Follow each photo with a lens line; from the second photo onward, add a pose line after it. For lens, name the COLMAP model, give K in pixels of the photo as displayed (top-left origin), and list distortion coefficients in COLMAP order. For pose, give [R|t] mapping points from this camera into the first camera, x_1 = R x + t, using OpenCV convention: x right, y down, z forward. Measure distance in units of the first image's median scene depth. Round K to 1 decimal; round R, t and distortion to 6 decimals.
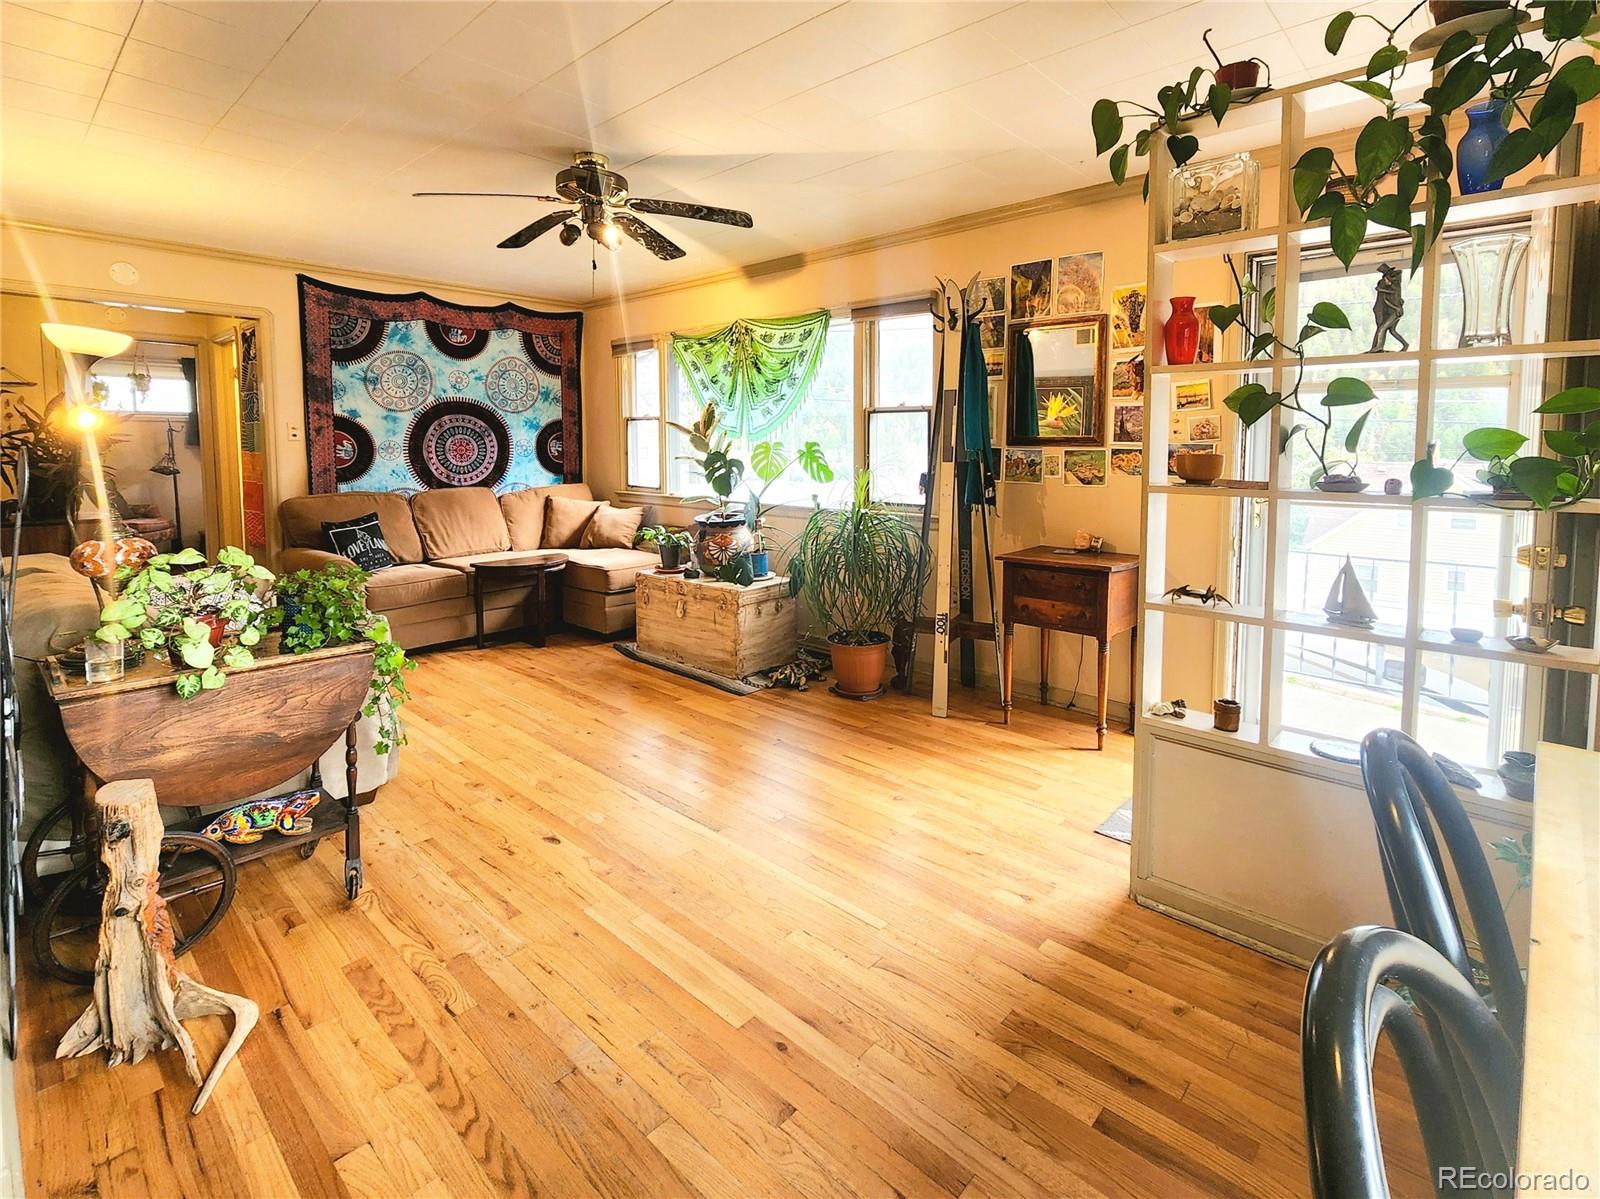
lens RADIAL K [[783.1, 0, 828.5], [0, 783.1, 496.5], [0, 0, 1]] dist [0.000160, -0.000084]
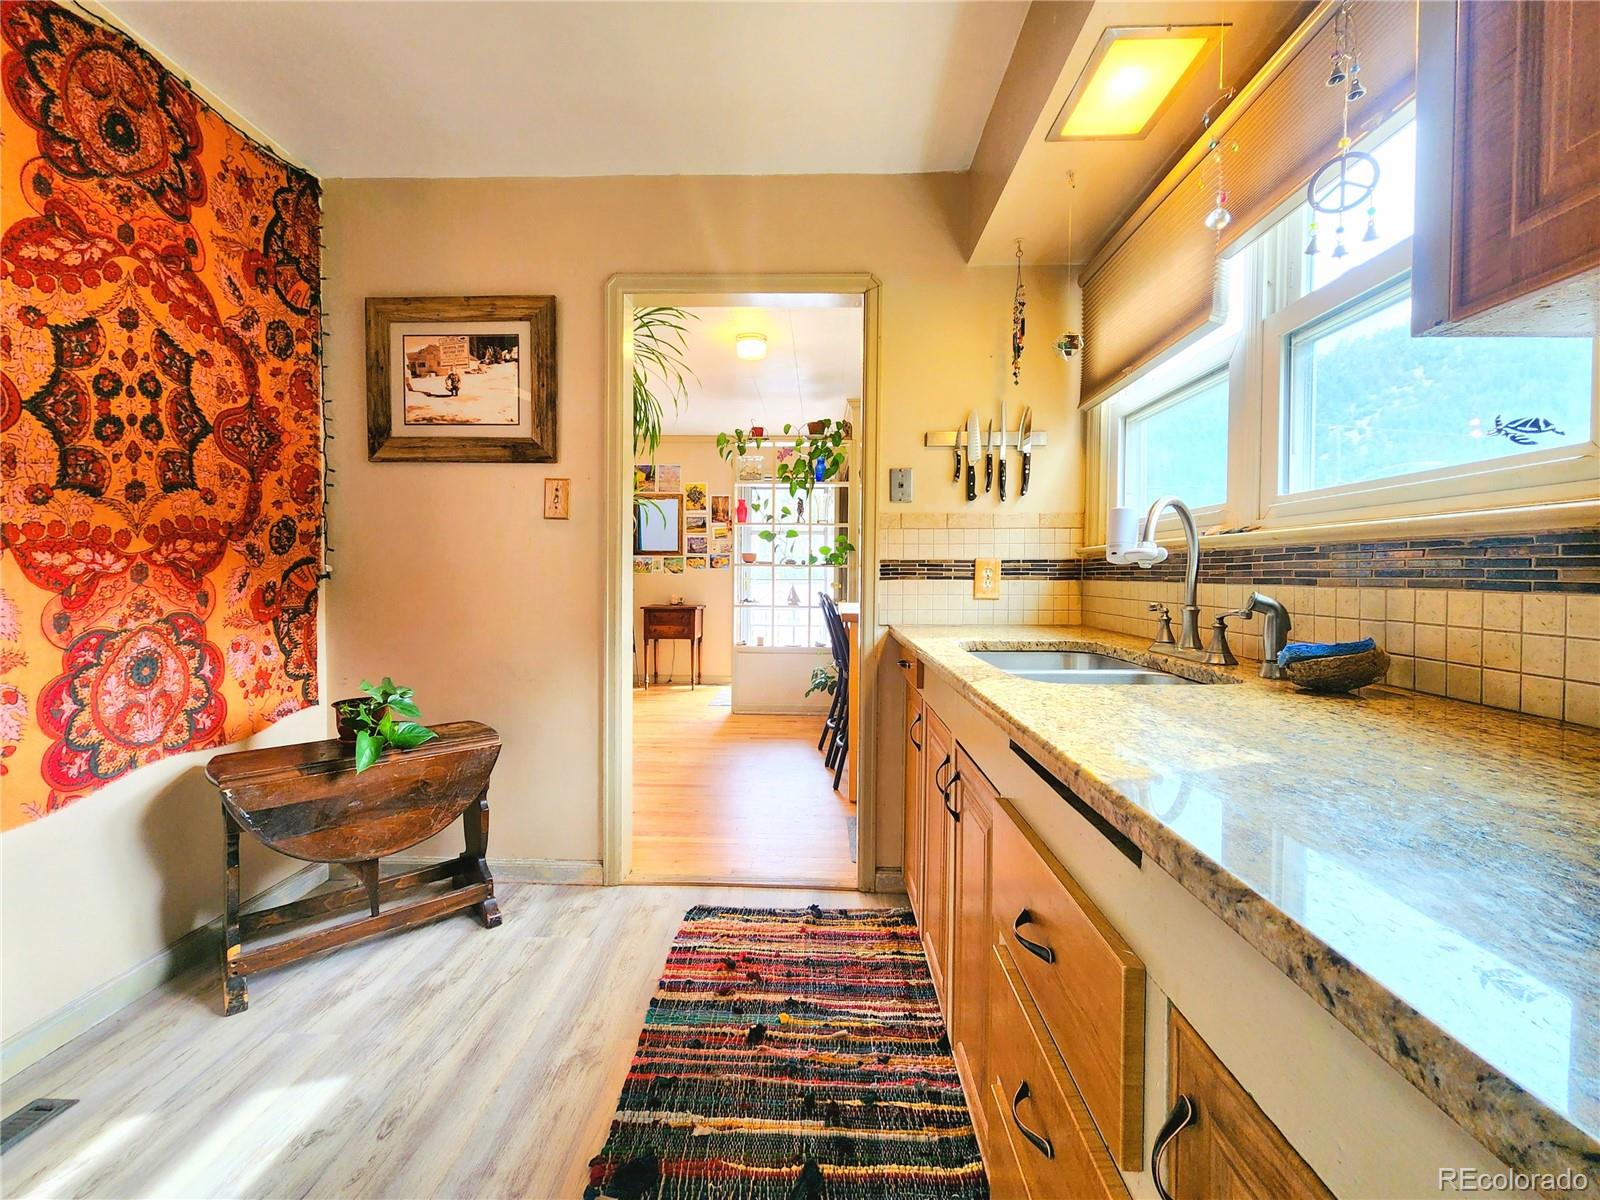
lens RADIAL K [[673.5, 0, 800.3], [0, 673.5, 590.9], [0, 0, 1]] dist [0.001018, 0.000124]
pose [[0.764992, -0.010360, 0.643956, -0.420358], [0.037462, 0.998893, -0.028433, 0.069231], [-0.642949, 0.045875, 0.764534, -0.437413]]
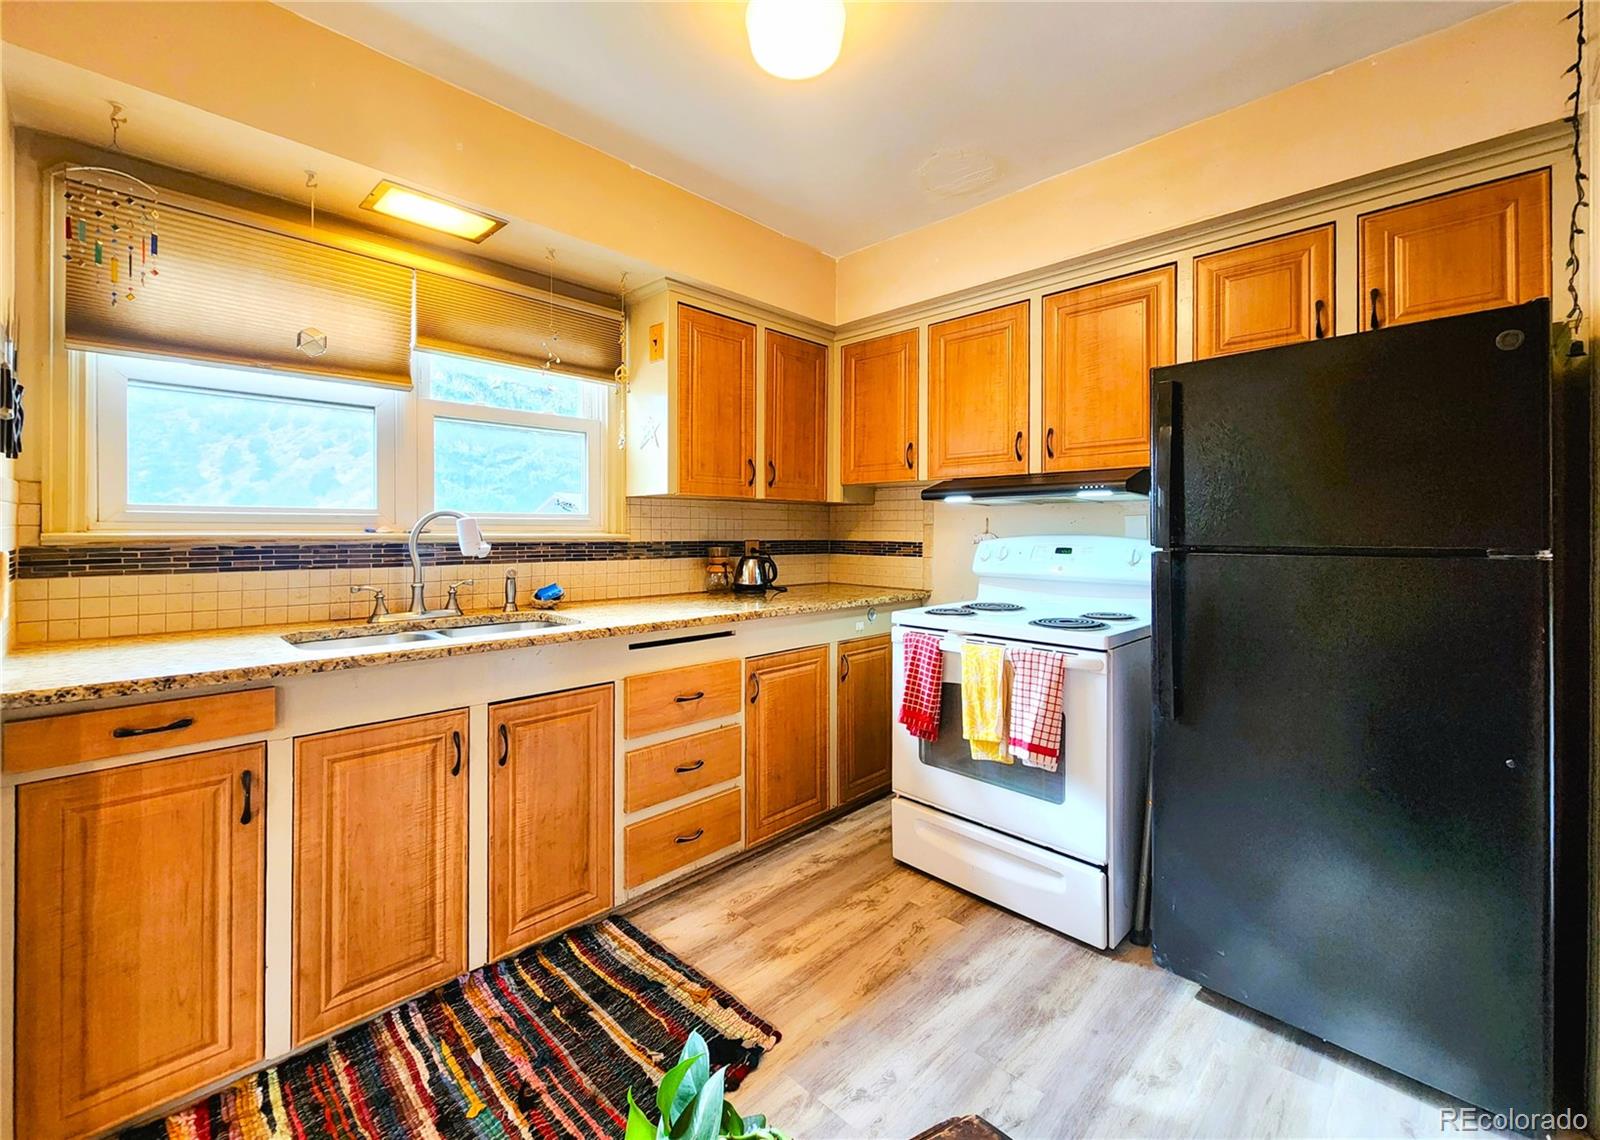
lens RADIAL K [[674.7, 0, 796.5], [0, 674.7, 531.1], [0, 0, 1]] dist [-0.001304, 0.000080]
pose [[-0.998946, -0.002482, 0.045830, -0.359905], [0.000651, 0.997670, 0.068221, 0.013466], [-0.045893, 0.068178, -0.996617, 0.079019]]
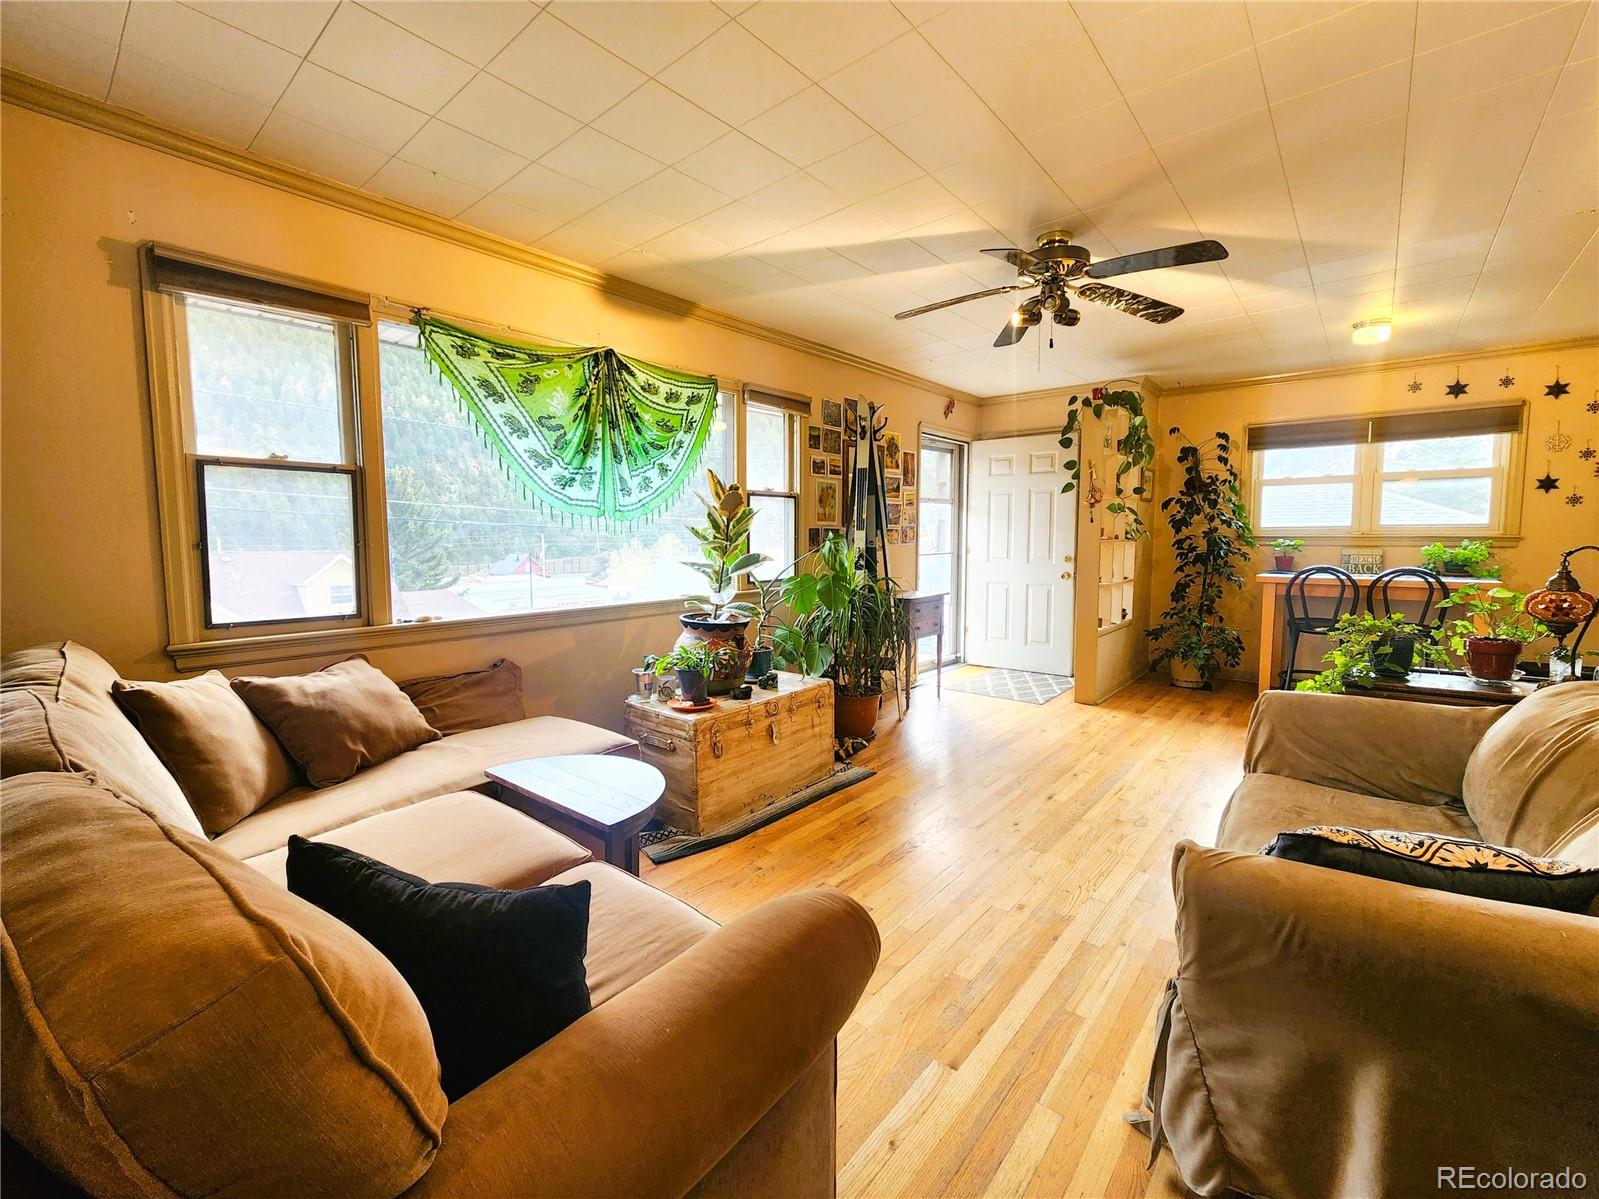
lens RADIAL K [[670.0, 0, 799.5], [0, 670.0, 589.0], [0, 0, 1]] dist [-0.003639, -0.000994]
pose [[-0.028586, -0.083971, 0.996058, -0.742475], [0.075425, 0.993443, 0.085915, -0.049196], [-0.996742, 0.077584, -0.022065, 0.860658]]
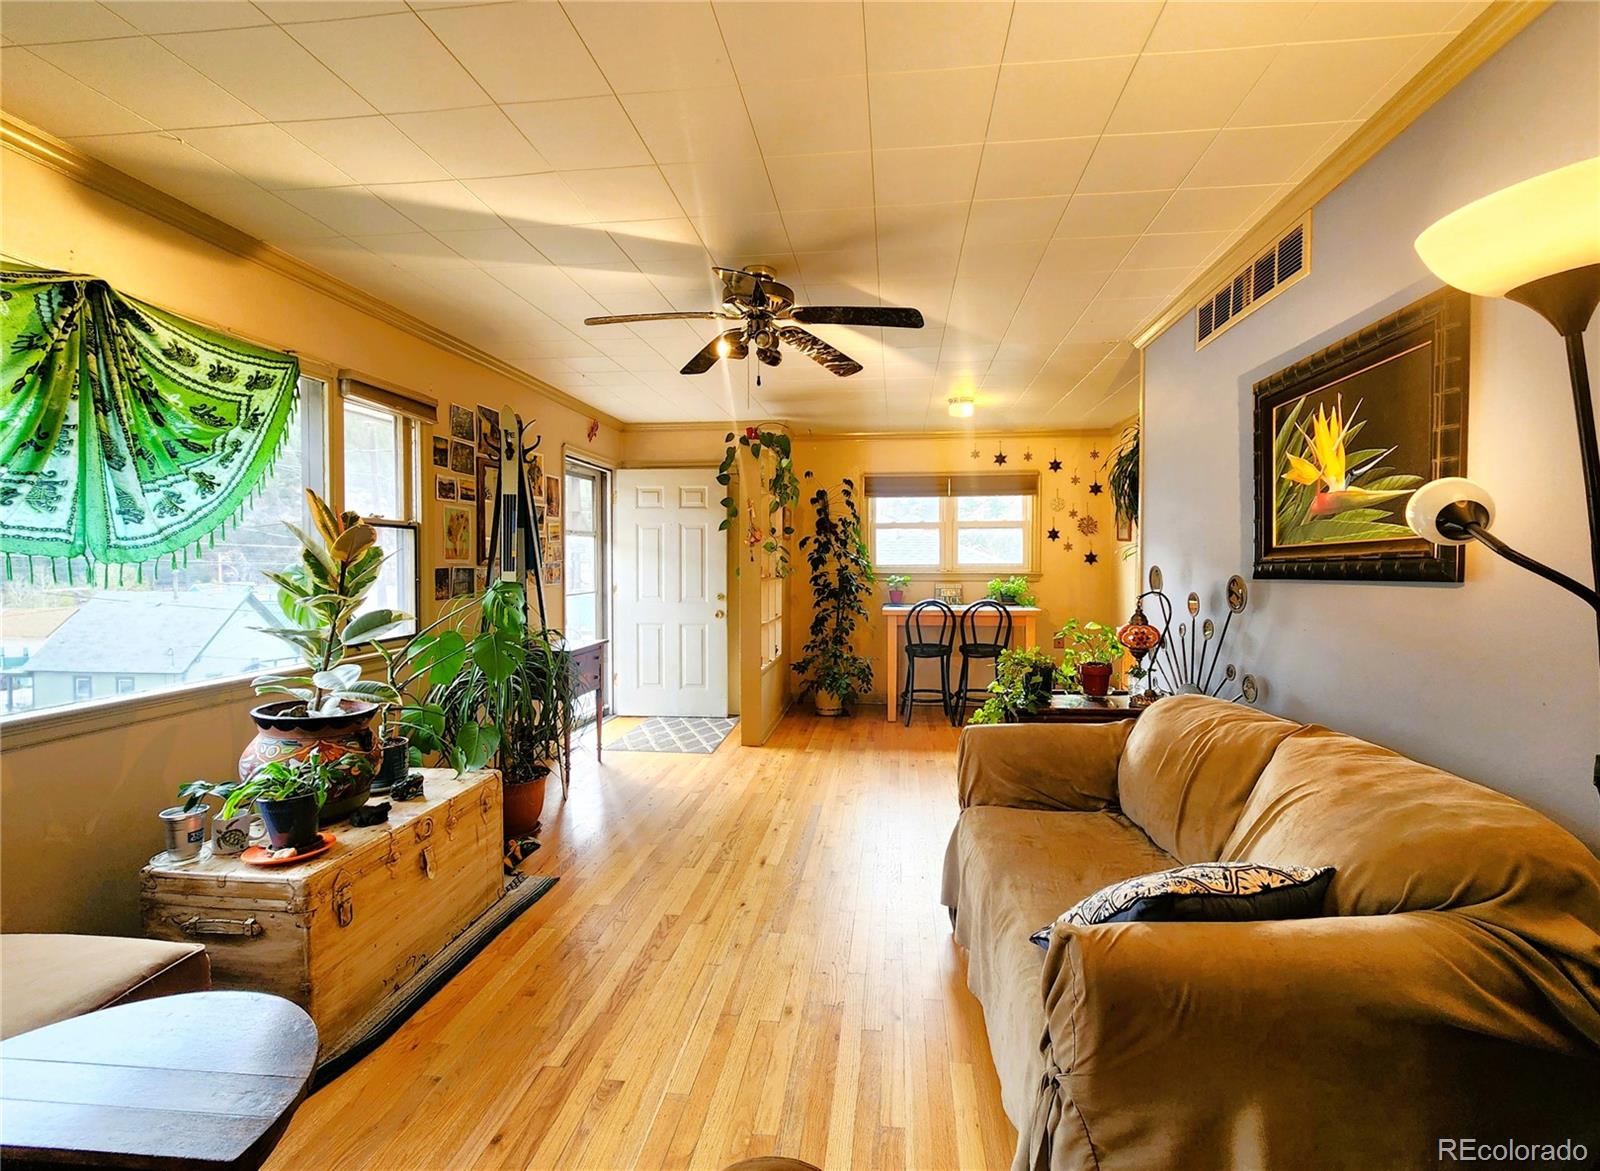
lens RADIAL K [[704.8, 0, 815.5], [0, 704.8, 583.7], [0, 0, 1]] dist [0.000644, -0.000300]
pose [[-0.582788, -0.028597, 0.812121, -0.660471], [0.056378, 0.995550, 0.075513, -0.068209], [-0.810666, 0.089794, -0.578582, 0.922397]]
